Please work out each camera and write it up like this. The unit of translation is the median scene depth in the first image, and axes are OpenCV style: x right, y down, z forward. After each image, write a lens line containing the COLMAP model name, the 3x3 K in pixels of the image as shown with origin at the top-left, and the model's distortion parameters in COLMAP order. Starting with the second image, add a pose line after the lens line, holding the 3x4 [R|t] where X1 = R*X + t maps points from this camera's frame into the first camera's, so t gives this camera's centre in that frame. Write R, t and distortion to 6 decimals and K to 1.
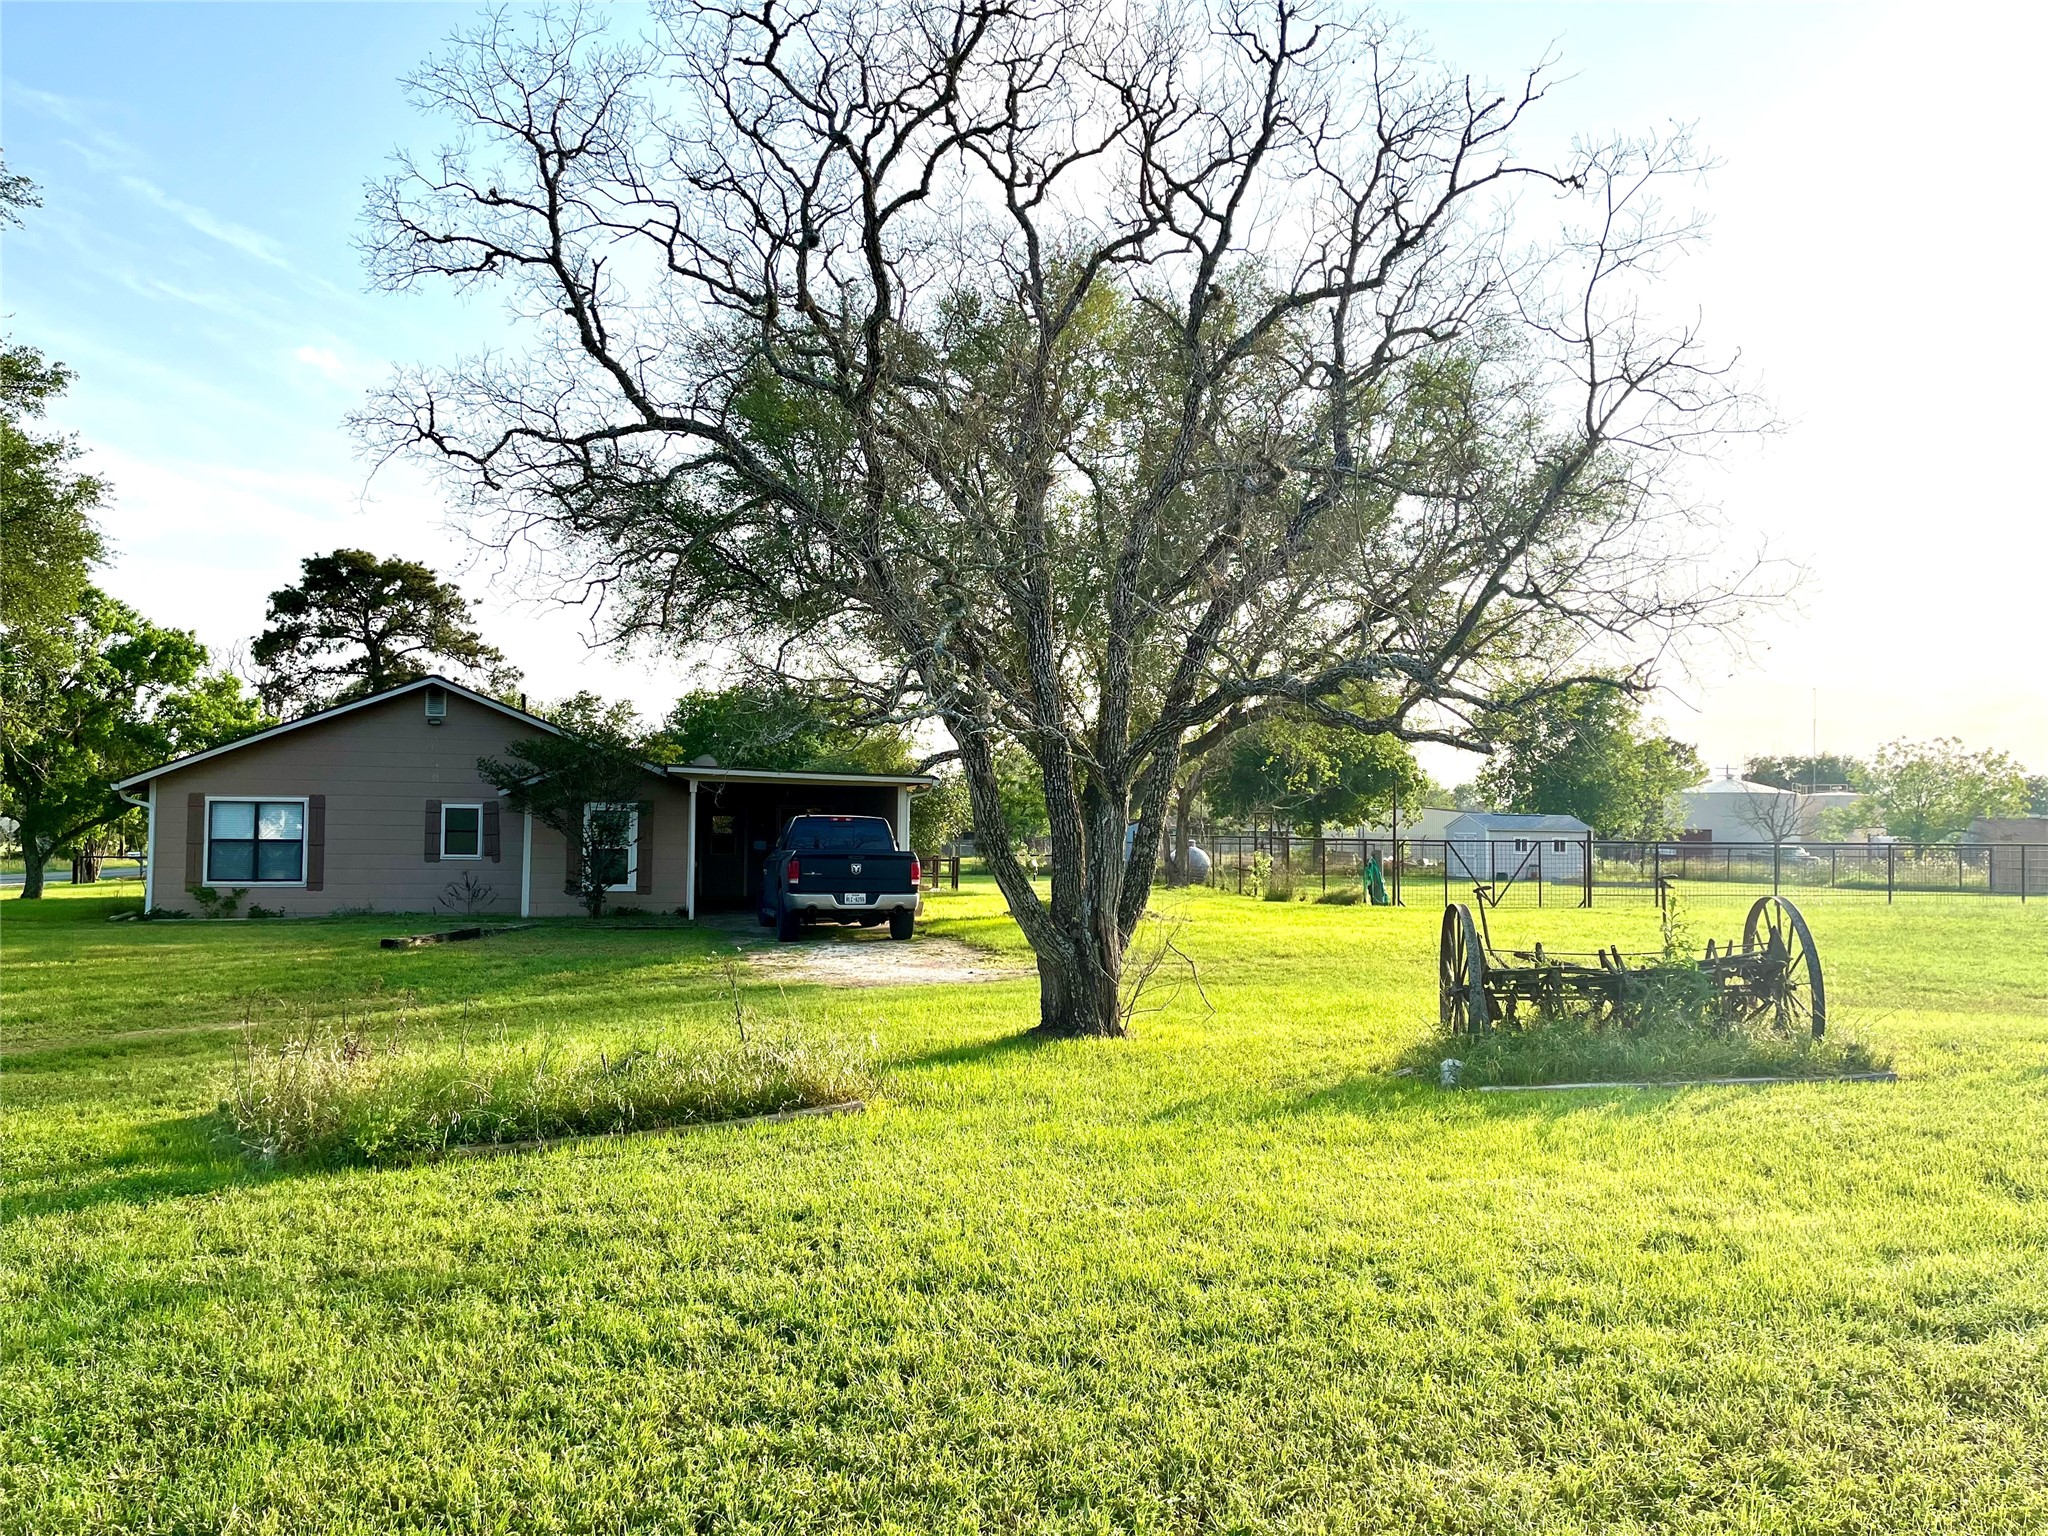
lens RADIAL K [[1544.3, 0, 1013.8], [0, 1544.3, 770.4], [0, 0, 1]] dist [0.025002, -0.004441]
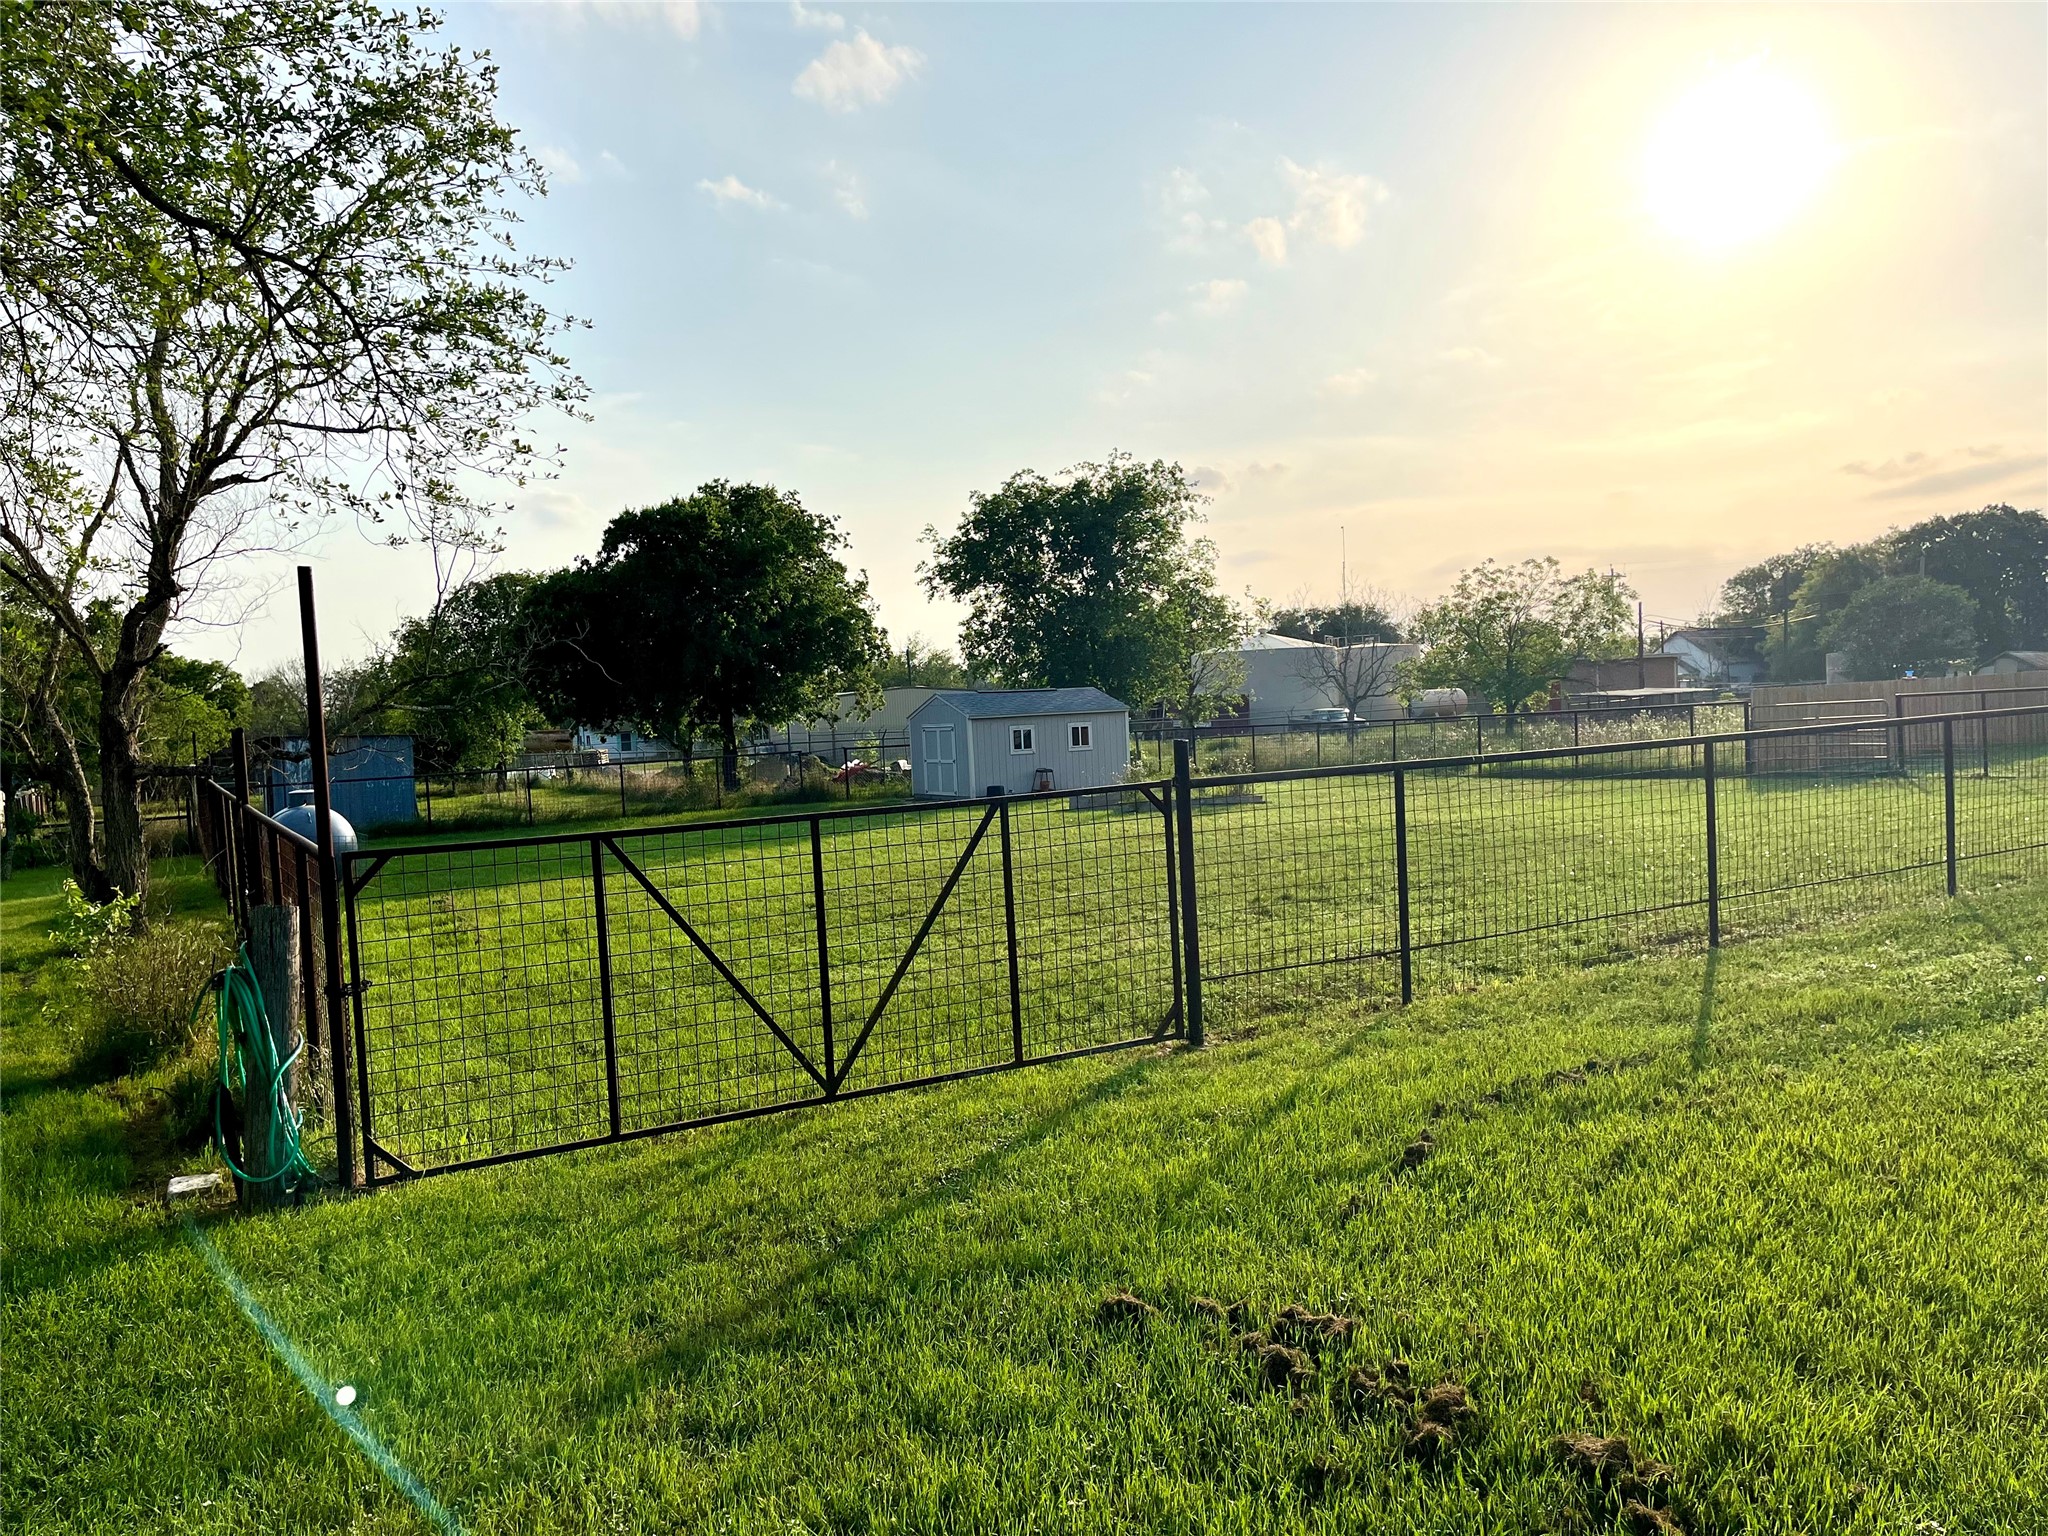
lens RADIAL K [[1544.3, 0, 1030.6], [0, 1544.3, 772.9], [0, 0, 1]] dist [0.025002, -0.004441]
pose [[0.951286, -0.070957, 0.300035, 0.122272], [0.048281, 0.995434, 0.082336, 0.009218], [-0.304507, -0.063839, 0.950368, 0.347073]]
